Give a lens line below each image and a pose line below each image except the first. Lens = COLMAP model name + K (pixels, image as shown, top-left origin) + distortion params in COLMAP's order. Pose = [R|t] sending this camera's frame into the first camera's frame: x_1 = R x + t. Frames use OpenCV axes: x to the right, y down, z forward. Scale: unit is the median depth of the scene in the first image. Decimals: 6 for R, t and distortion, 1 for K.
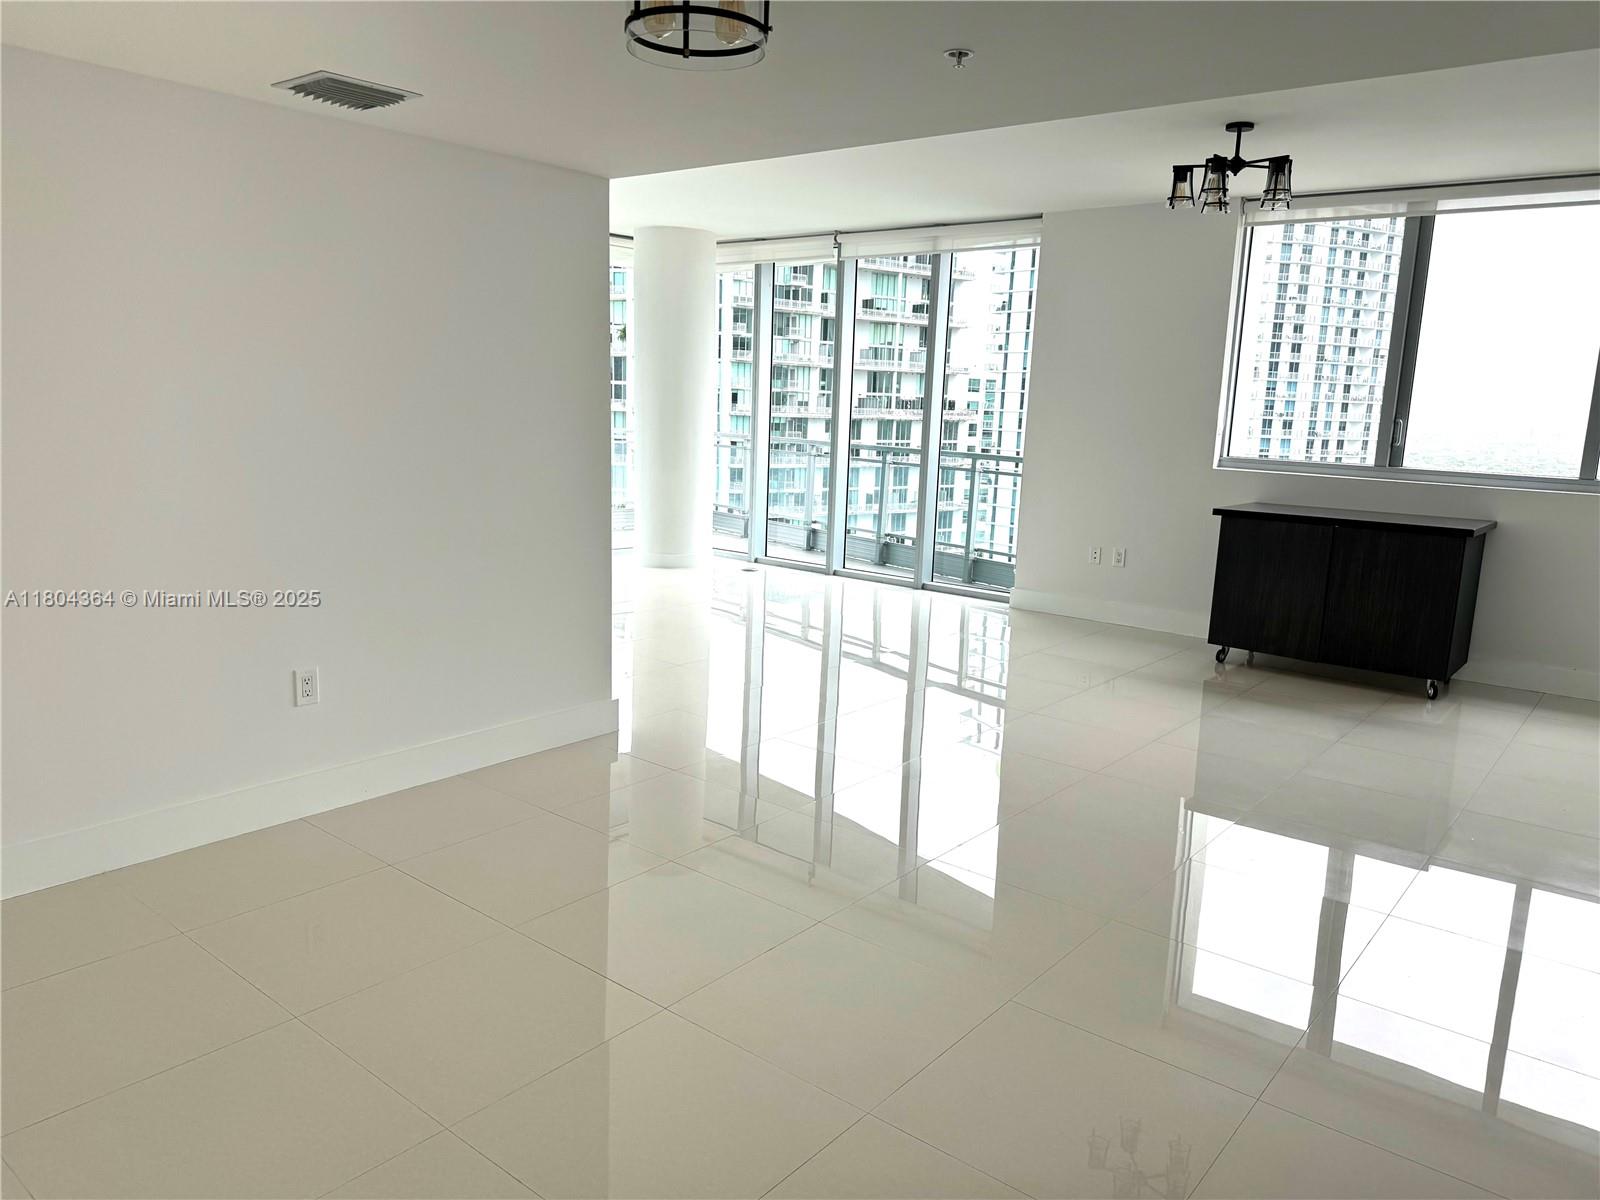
lens RADIAL K [[1117.3, 0, 806.2], [0, 1117.3, 608.3], [0, 0, 1]] dist [0.061367, -0.074335]
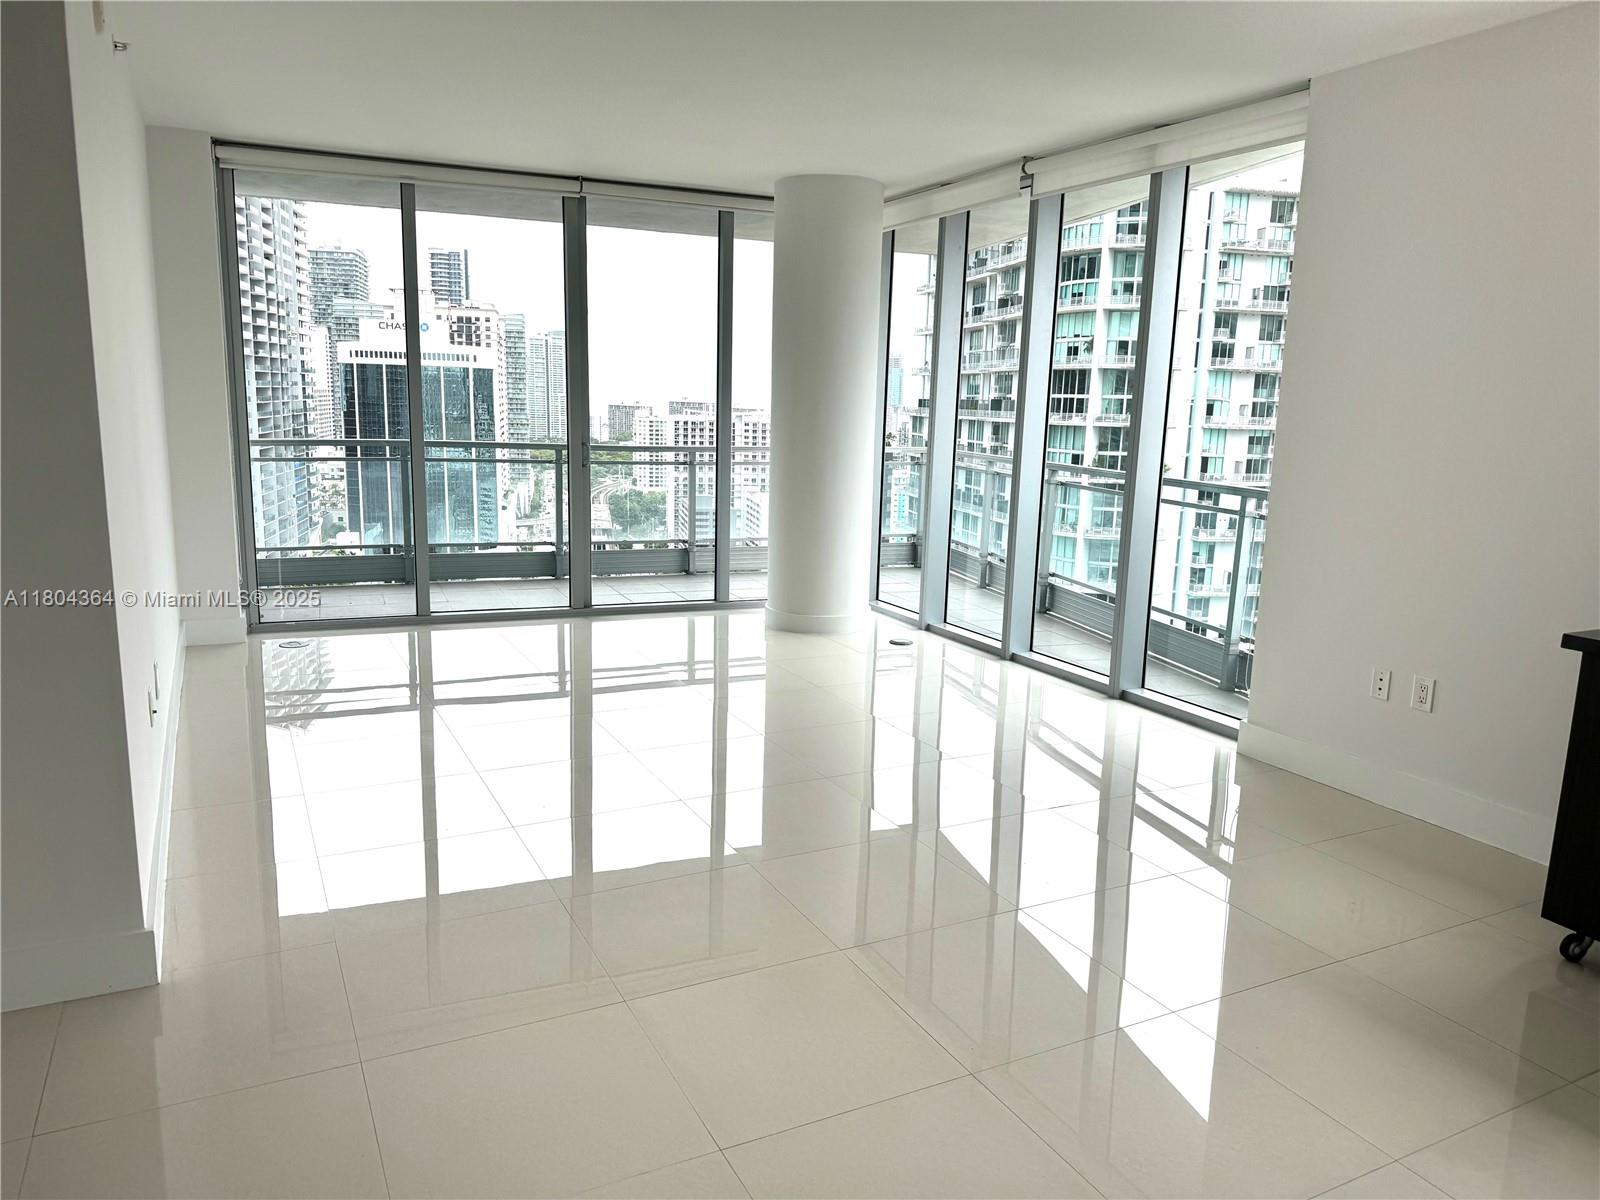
lens RADIAL K [[1117.3, 0, 801.8], [0, 1117.3, 606.7], [0, 0, 1]] dist [0.061367, -0.074335]
pose [[0.913462, 0.063316, -0.401967, 0.254266], [-0.068880, 0.997625, 0.000612, -0.076160], [0.401051, 0.027128, 0.915654, 0.438346]]
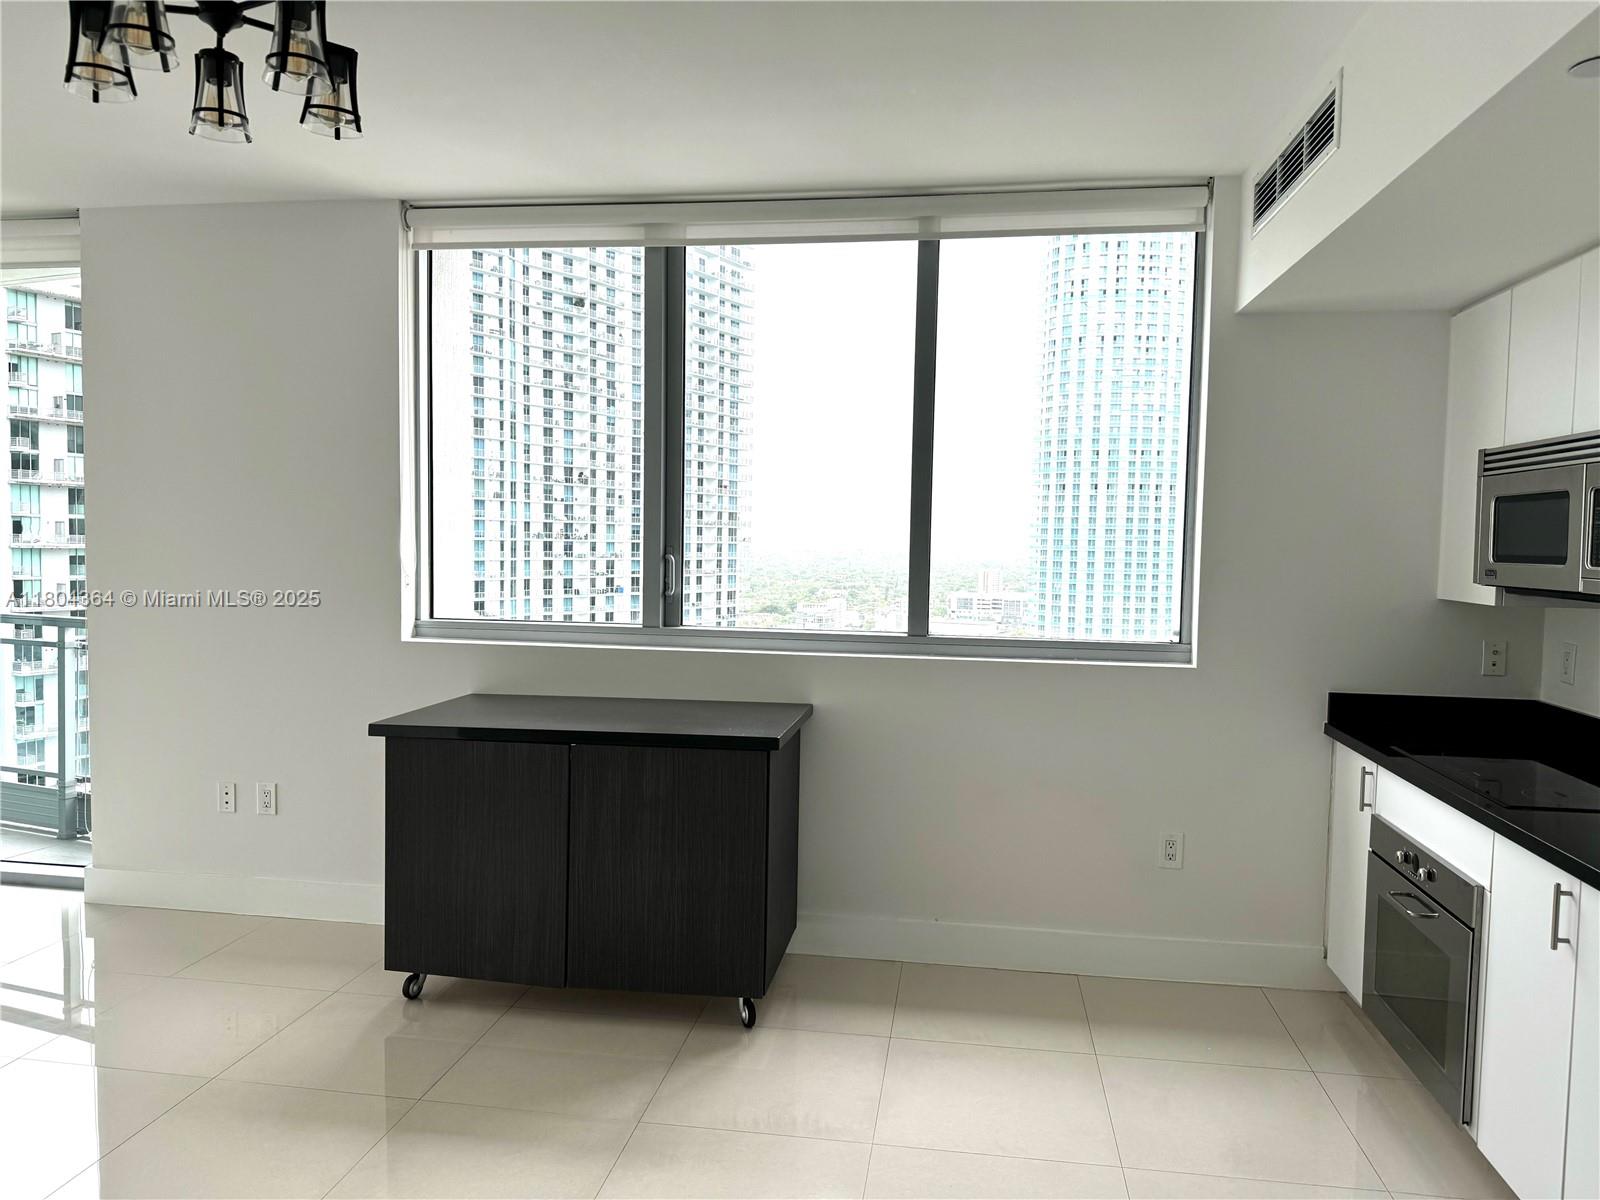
lens RADIAL K [[1117.3, 0, 807.0], [0, 1117.3, 603.2], [0, 0, 1]] dist [0.061367, -0.074335]
pose [[0.861525, -0.046212, 0.505608, 0.262729], [0.103619, 0.990893, -0.085994, -0.075432], [-0.497029, 0.126476, 0.858467, 0.405824]]
